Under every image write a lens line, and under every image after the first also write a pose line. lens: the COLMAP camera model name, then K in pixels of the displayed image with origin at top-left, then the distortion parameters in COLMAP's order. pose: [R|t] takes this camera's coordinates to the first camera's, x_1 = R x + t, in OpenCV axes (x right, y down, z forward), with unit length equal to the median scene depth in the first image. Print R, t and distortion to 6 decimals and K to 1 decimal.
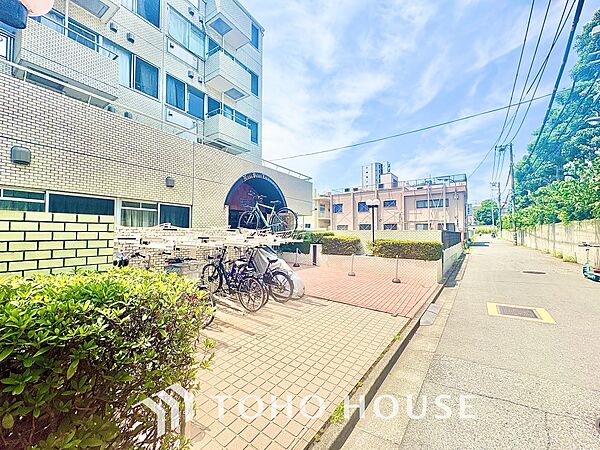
lens RADIAL K [[240.7, 0, 300.0], [0, 240.7, 225.0], [0, 0, 1]] dist [-0.001081, 0.000320]
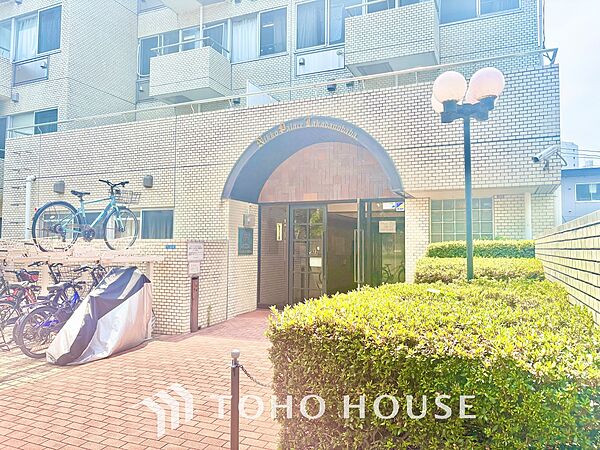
lens RADIAL K [[457.1, 0, 300.0], [0, 457.1, 225.0], [0, 0, 1]] dist [0.015347, -0.000735]
pose [[0.161365, -0.055254, -0.985347, 0.900163], [0.021992, 0.998385, -0.052384, 0.047391], [0.986650, -0.013217, 0.162320, 1.107294]]
